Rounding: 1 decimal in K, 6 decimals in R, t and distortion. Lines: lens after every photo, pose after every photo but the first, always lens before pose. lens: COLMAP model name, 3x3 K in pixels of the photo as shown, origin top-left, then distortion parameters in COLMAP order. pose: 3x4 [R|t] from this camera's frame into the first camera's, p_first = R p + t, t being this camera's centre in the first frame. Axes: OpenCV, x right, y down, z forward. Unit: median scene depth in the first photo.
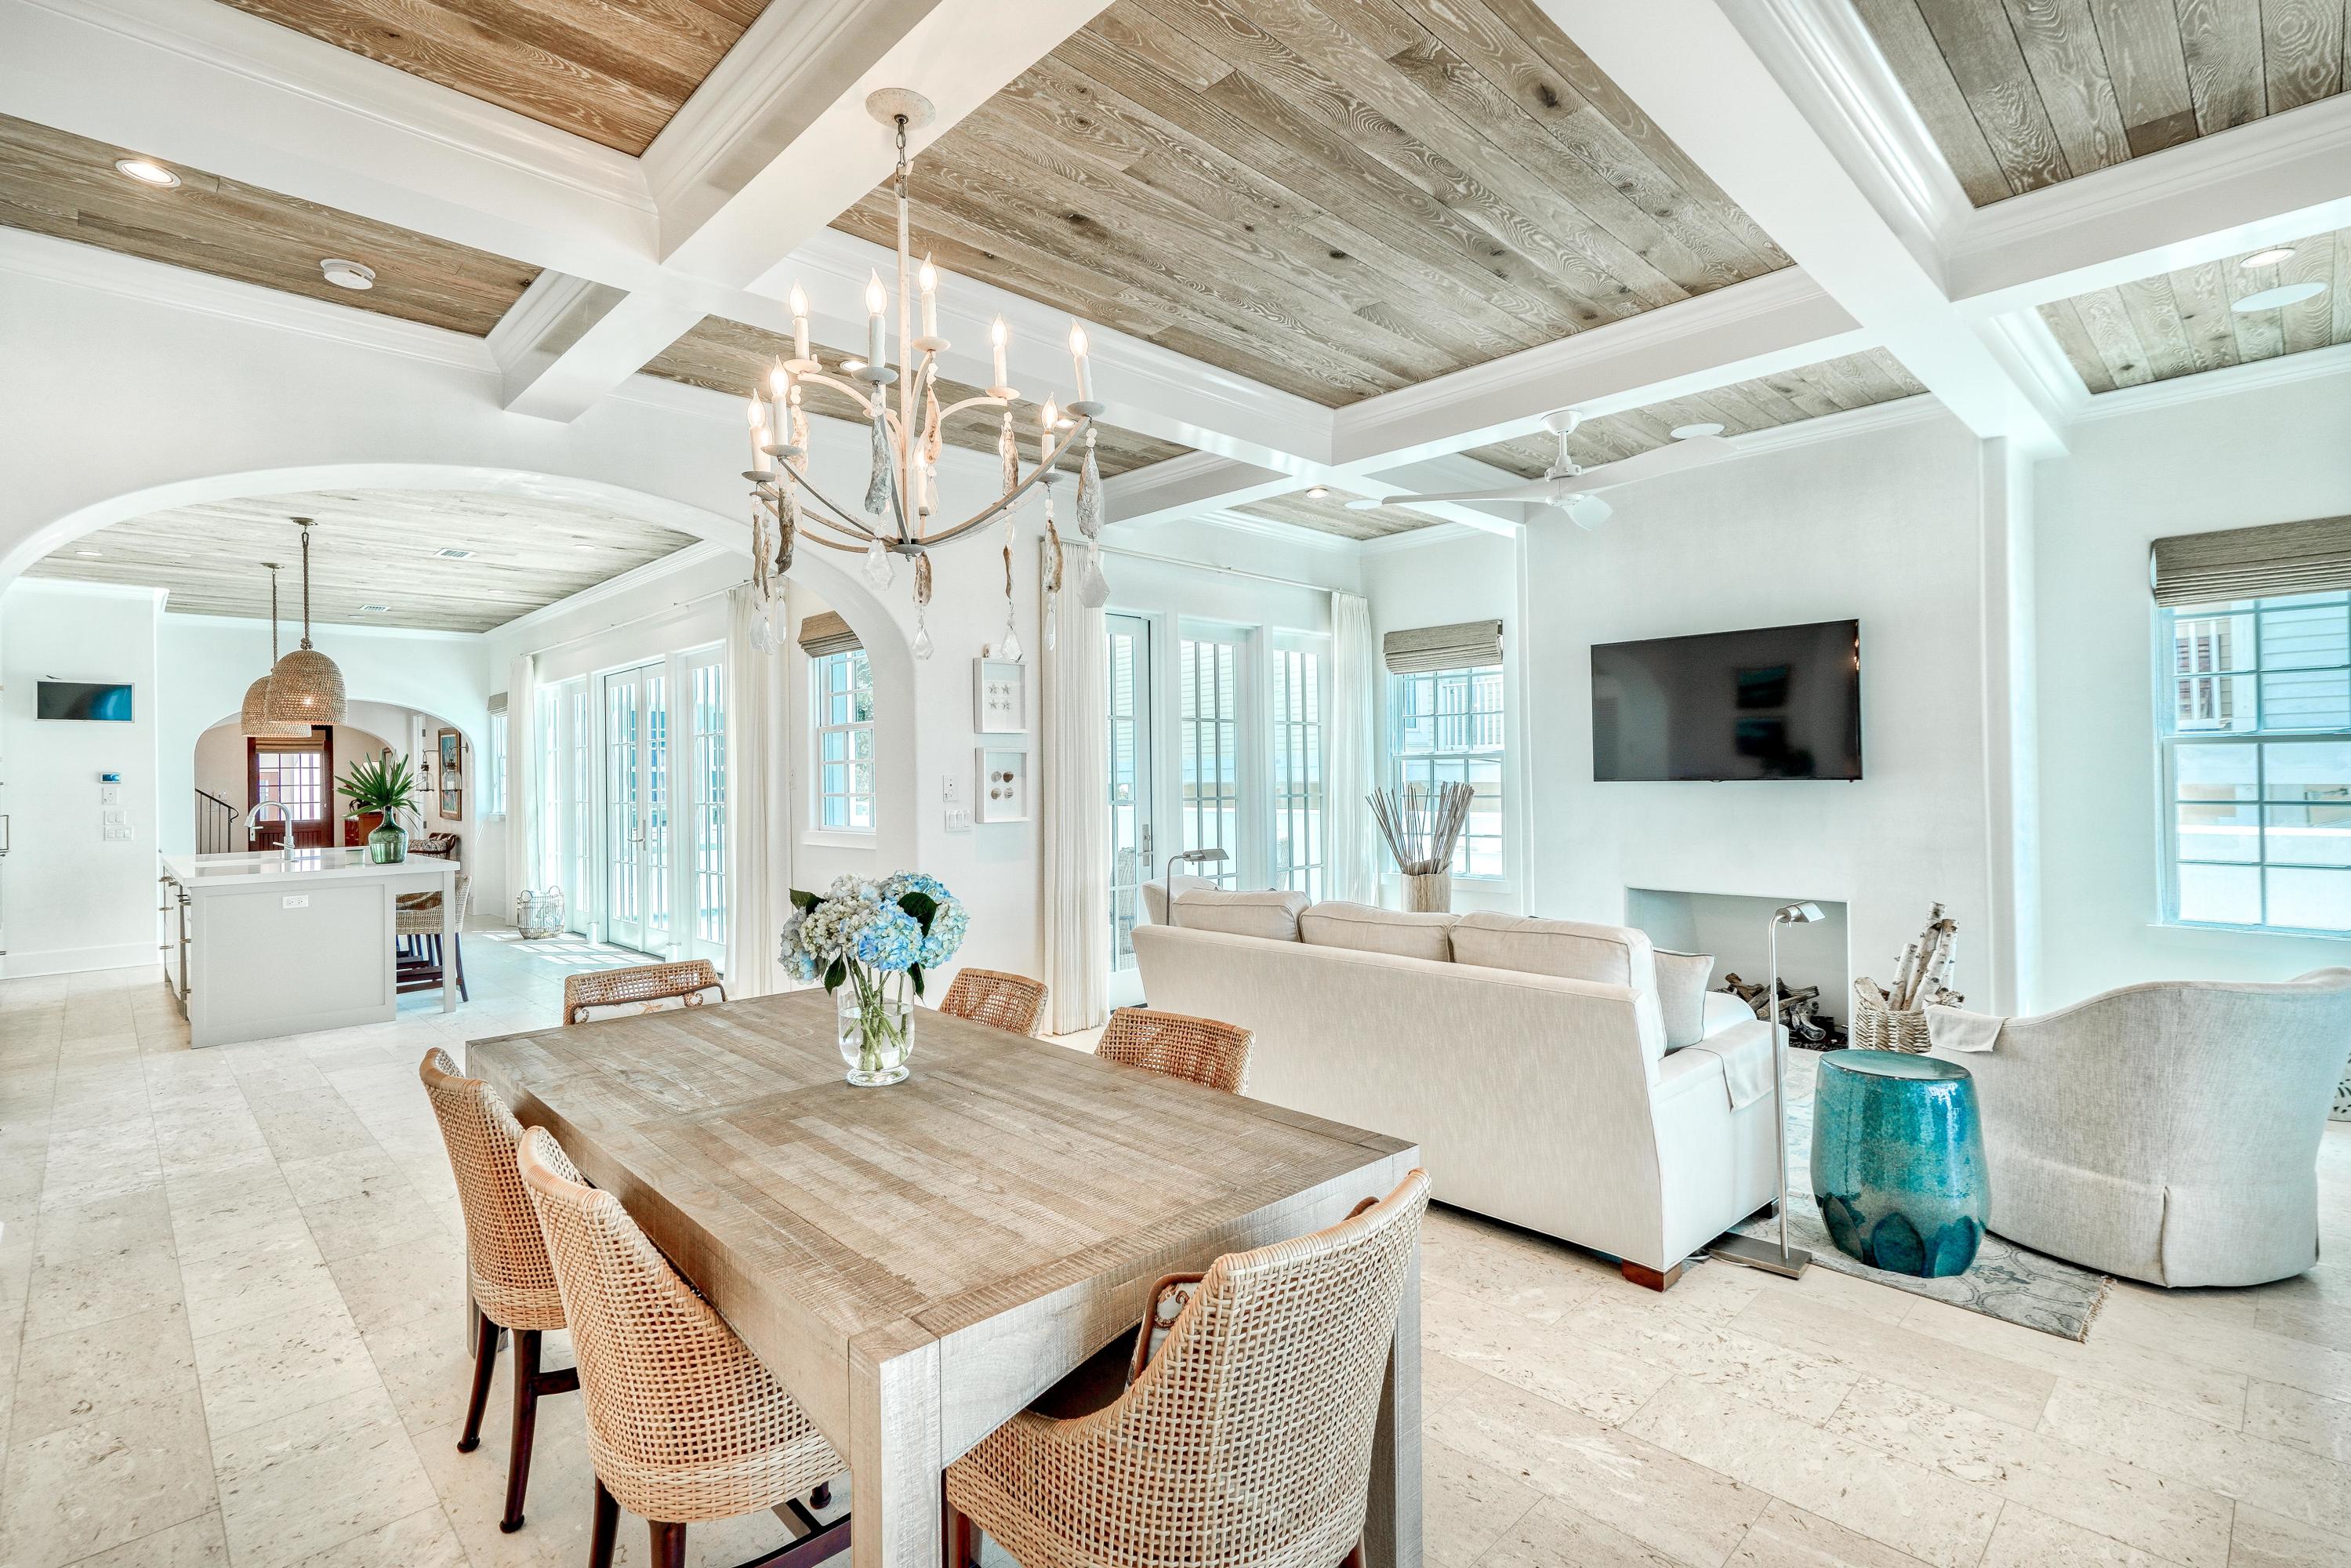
lens RADIAL K [[1110.6, 0, 1166.4], [0, 1110.6, 775.2], [0, 0, 1]] dist [-0.001861, -0.000442]
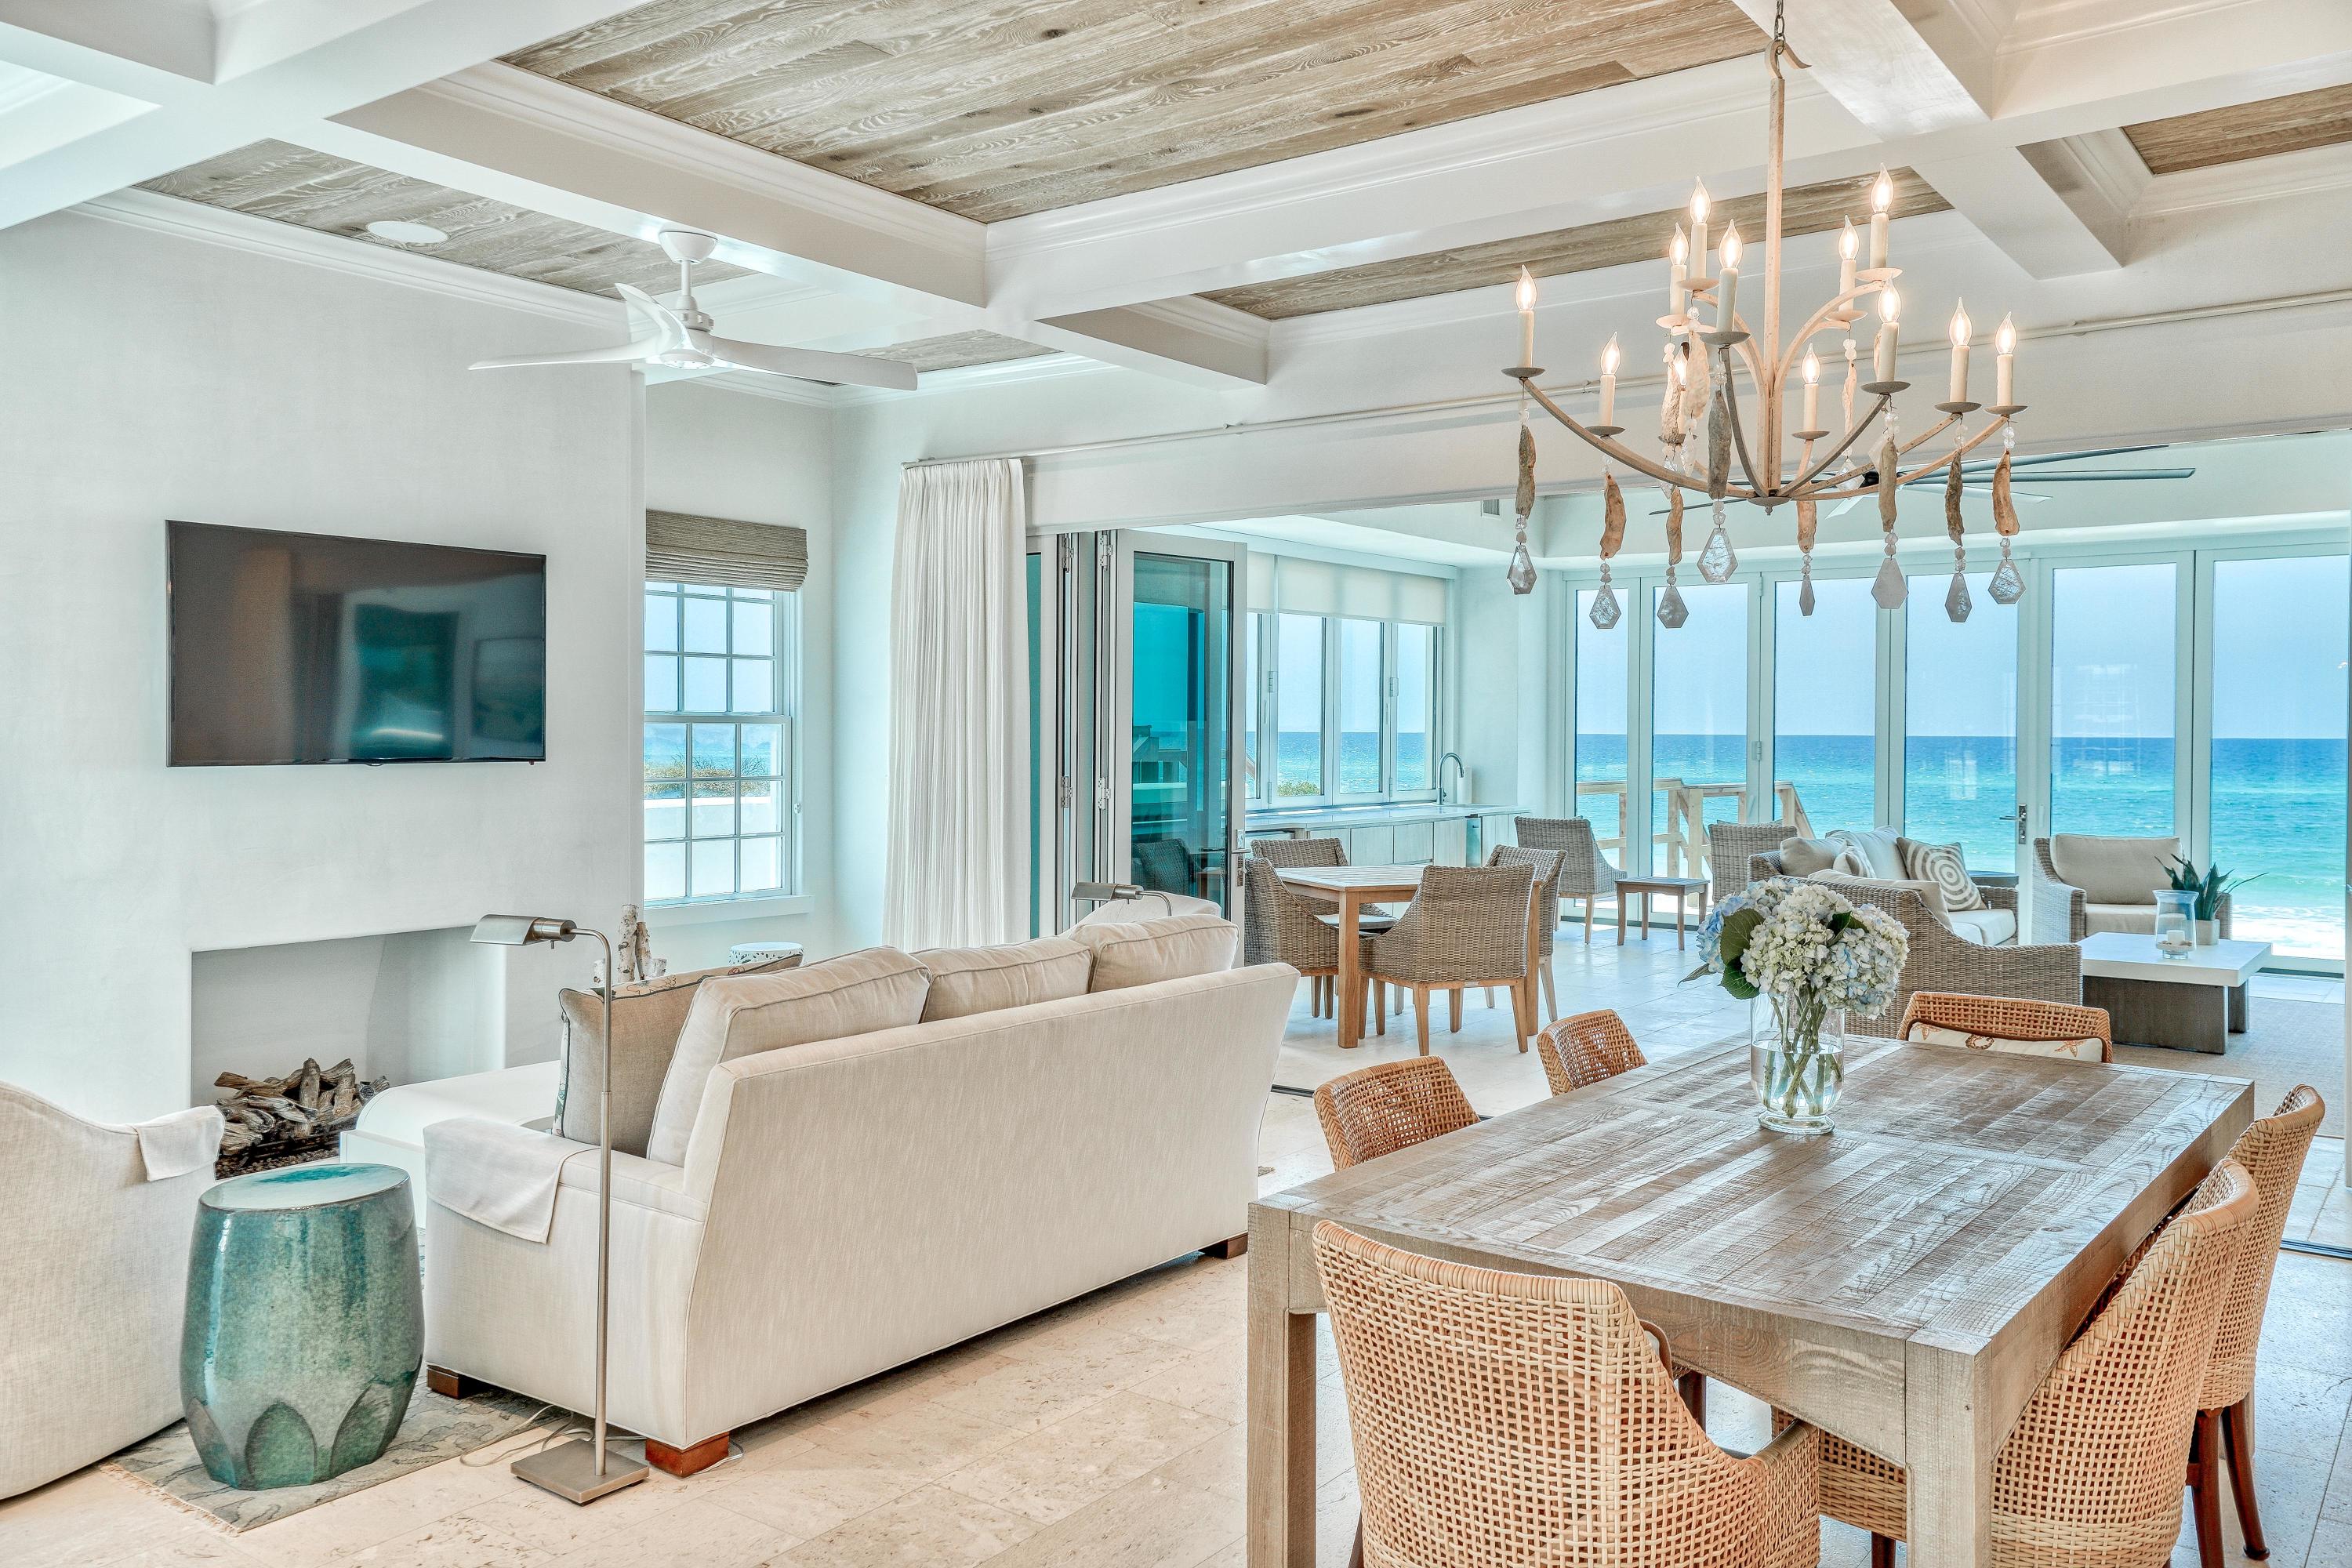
lens RADIAL K [[1802.3, 0, 1171.3], [0, 1802.3, 775.8], [0, 0, 1]] dist [0.002664, 0.001012]
pose [[-0.170341, -0.015259, 0.985267, -0.736729], [-0.004599, 0.999882, 0.014690, -0.006196], [-0.985374, -0.002029, -0.170391, 0.820234]]
